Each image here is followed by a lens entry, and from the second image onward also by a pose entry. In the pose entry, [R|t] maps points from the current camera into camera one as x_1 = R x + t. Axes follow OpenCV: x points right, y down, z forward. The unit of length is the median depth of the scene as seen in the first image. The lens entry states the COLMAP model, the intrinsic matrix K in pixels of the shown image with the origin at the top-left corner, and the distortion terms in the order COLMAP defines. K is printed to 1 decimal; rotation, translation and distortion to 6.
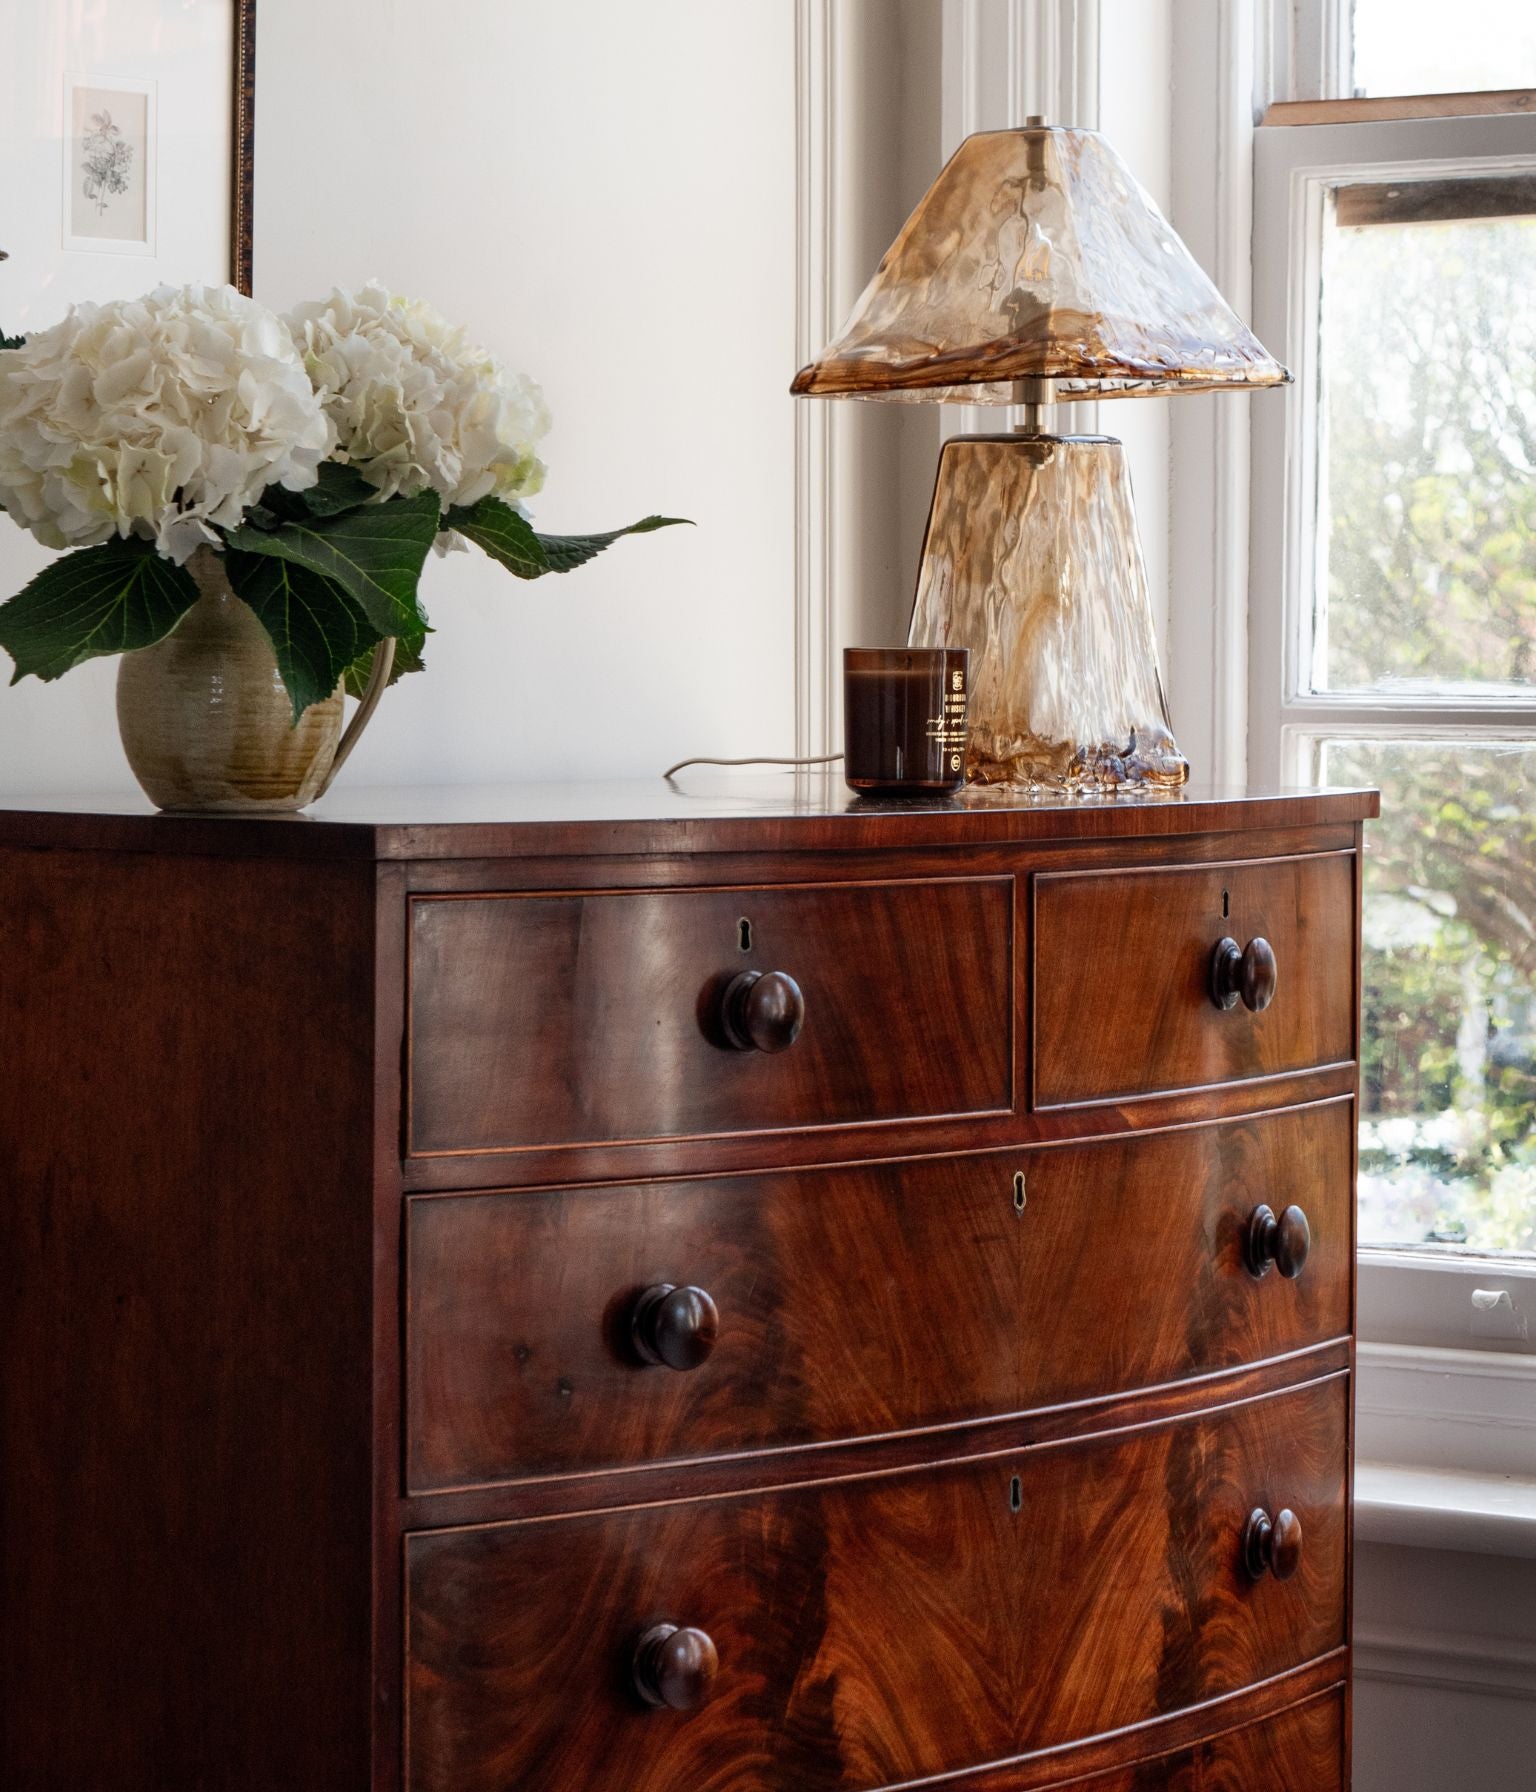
lens RADIAL K [[6182.2, 0, 767.1], [0, 6182.2, 896.0], [0, 0, 1]] dist [-0.043302, 2.512024]
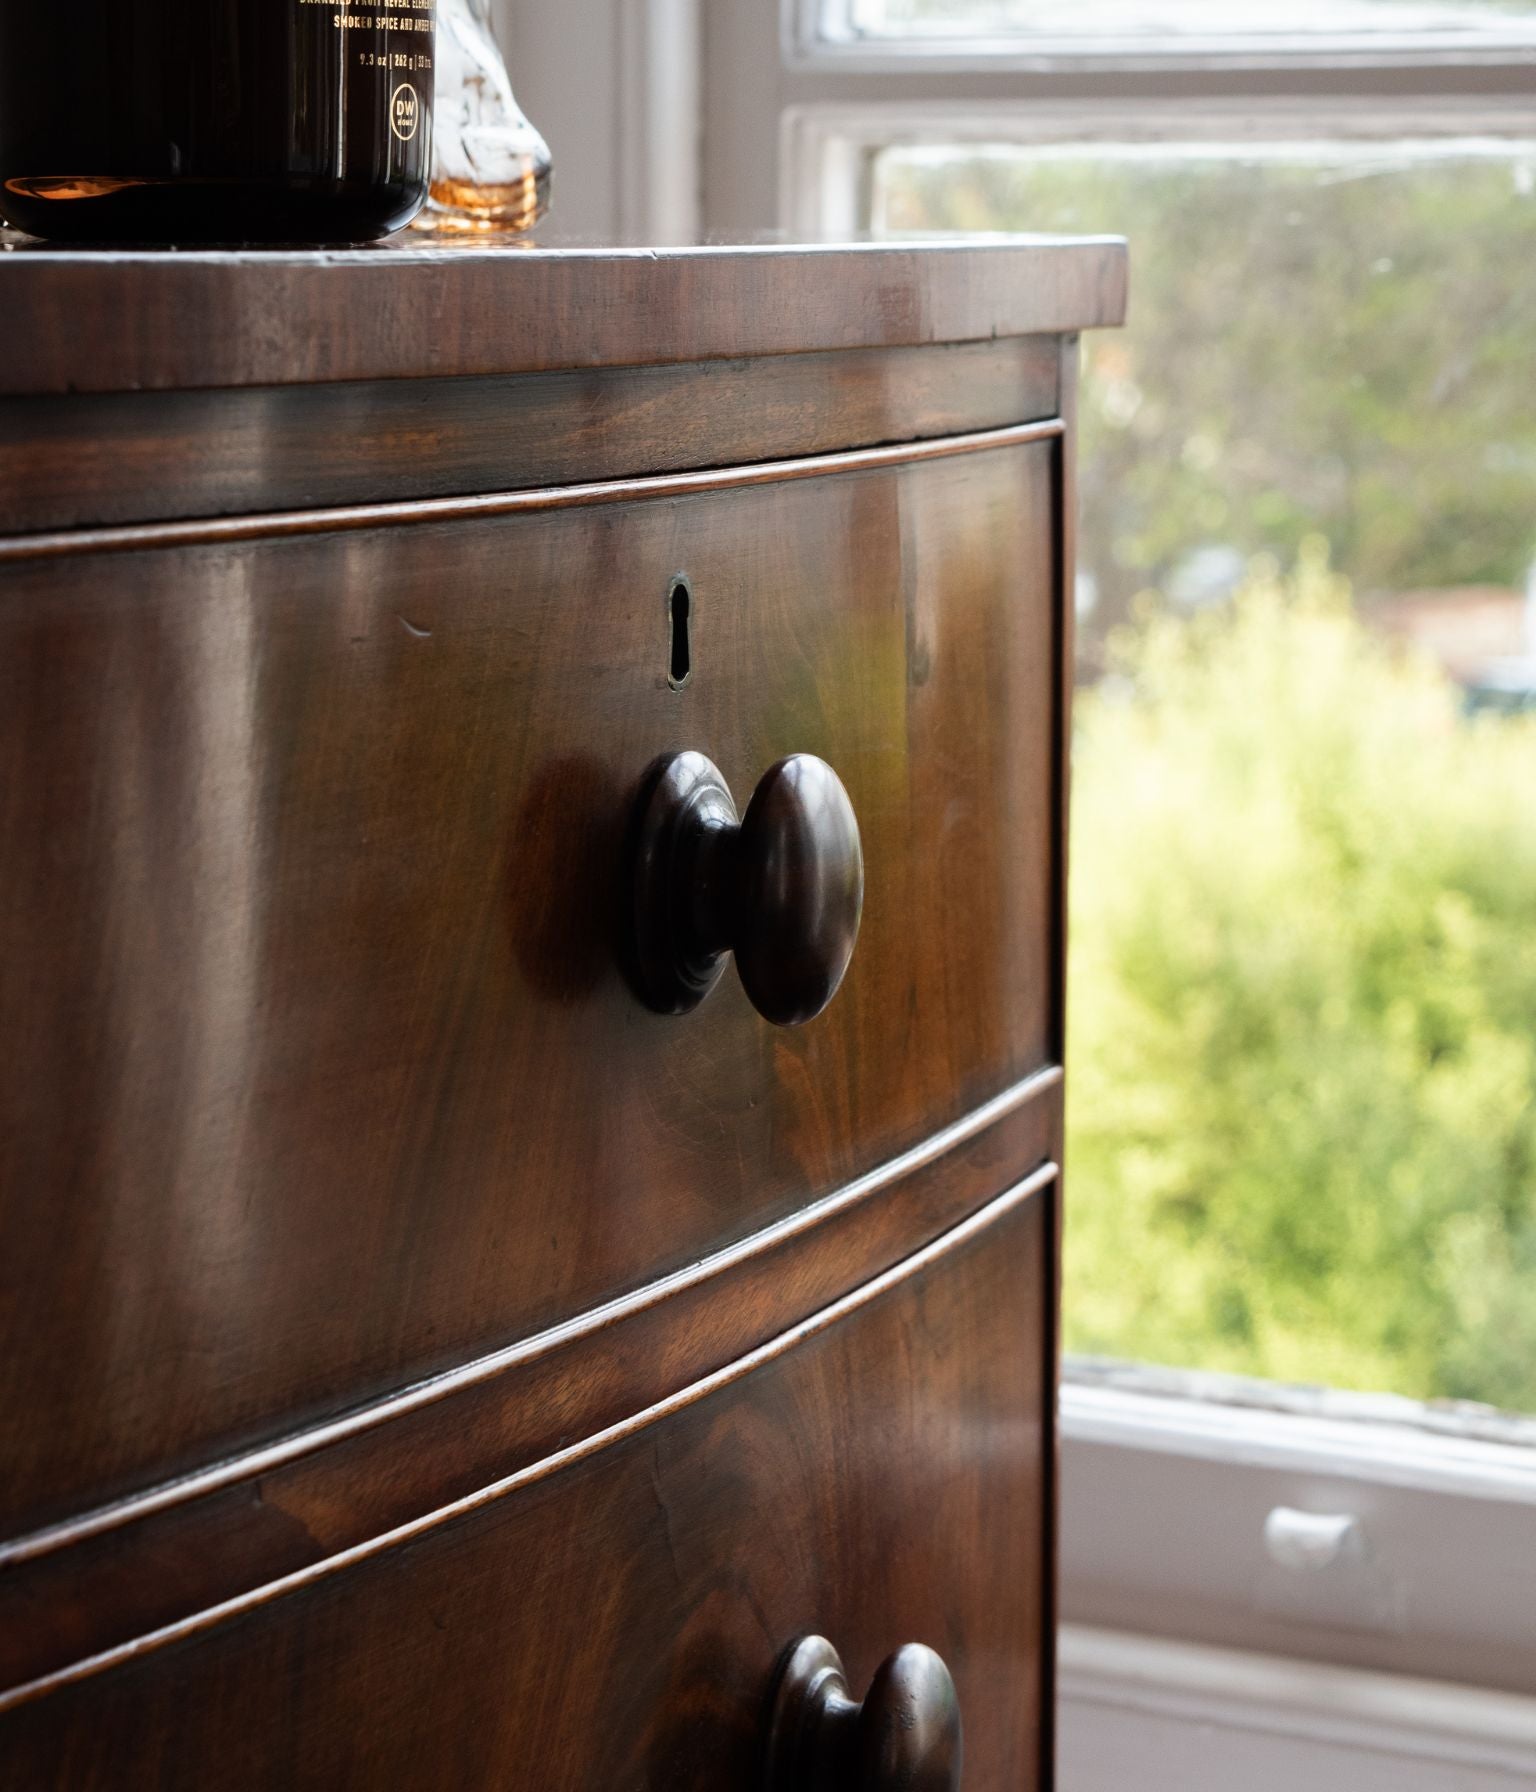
lens RADIAL K [[4436.4, 0, 775.0], [0, 4436.4, 803.7], [0, 0, 1]] dist [0.039876, 0.147583]
pose [[0.993790, -0.011466, 0.110676, 0.050750], [0.002020, 0.996371, 0.085091, -0.006951], [-0.111250, -0.084339, 0.990207, 0.722187]]
